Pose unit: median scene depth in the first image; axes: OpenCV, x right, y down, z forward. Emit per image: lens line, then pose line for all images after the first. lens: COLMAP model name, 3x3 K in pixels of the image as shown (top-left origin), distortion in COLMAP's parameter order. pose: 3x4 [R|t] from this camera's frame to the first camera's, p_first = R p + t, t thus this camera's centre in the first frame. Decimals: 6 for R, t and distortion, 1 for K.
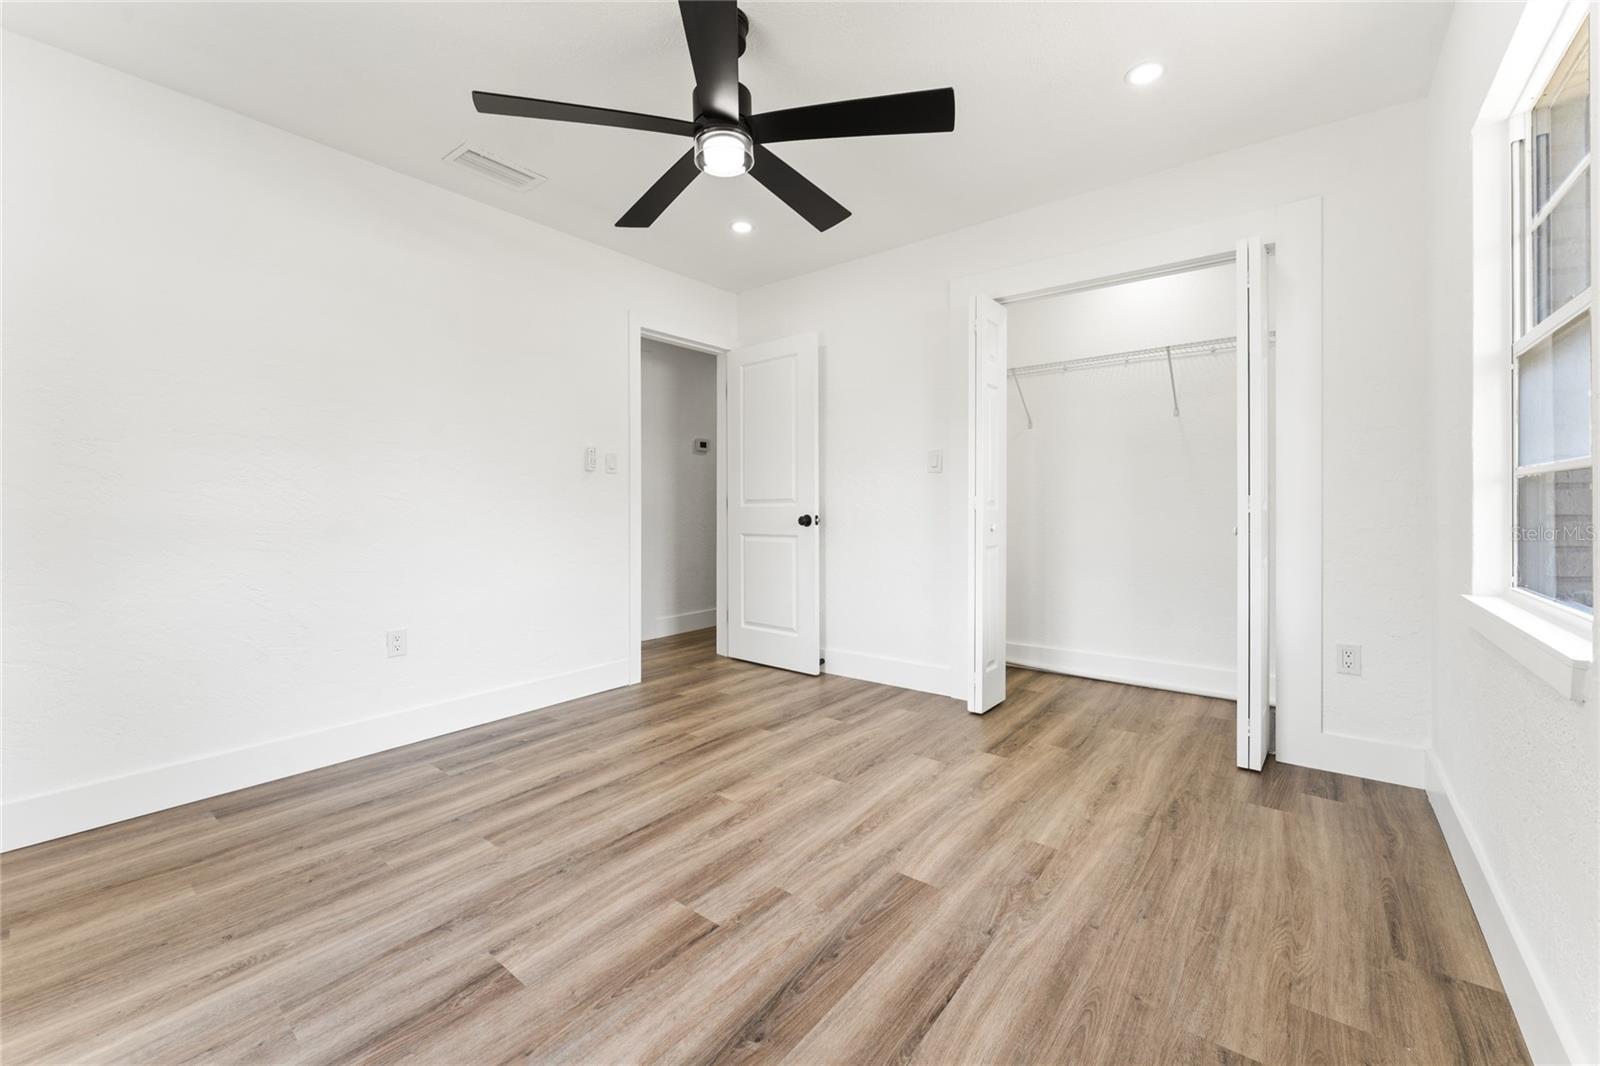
lens RADIAL K [[646.0, 0, 801.1], [0, 646.0, 516.8], [0, 0, 1]] dist [0.000804, 0.000177]
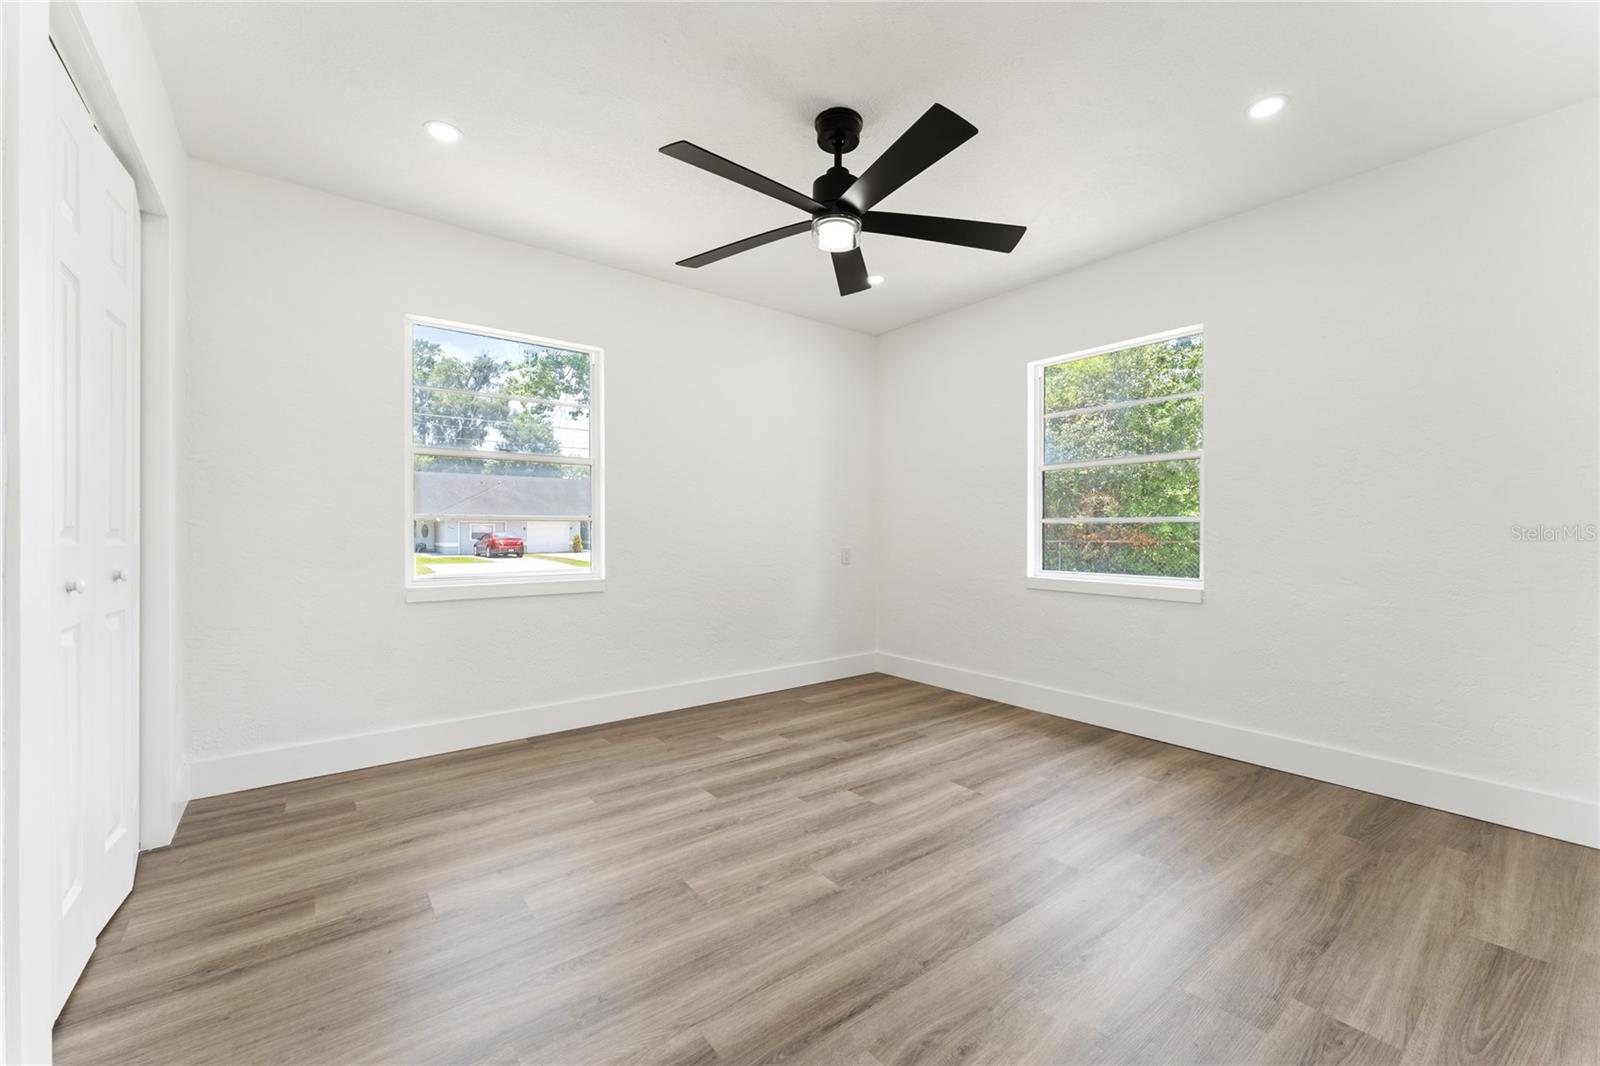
lens RADIAL K [[646.0, 0, 801.1], [0, 646.0, 516.8], [0, 0, 1]] dist [0.000804, 0.000177]
pose [[-0.971774, 0.009447, 0.235725, -0.330047], [0.007895, 0.999941, -0.007525, -0.038278], [-0.235782, -0.005451, -0.971791, 2.137963]]
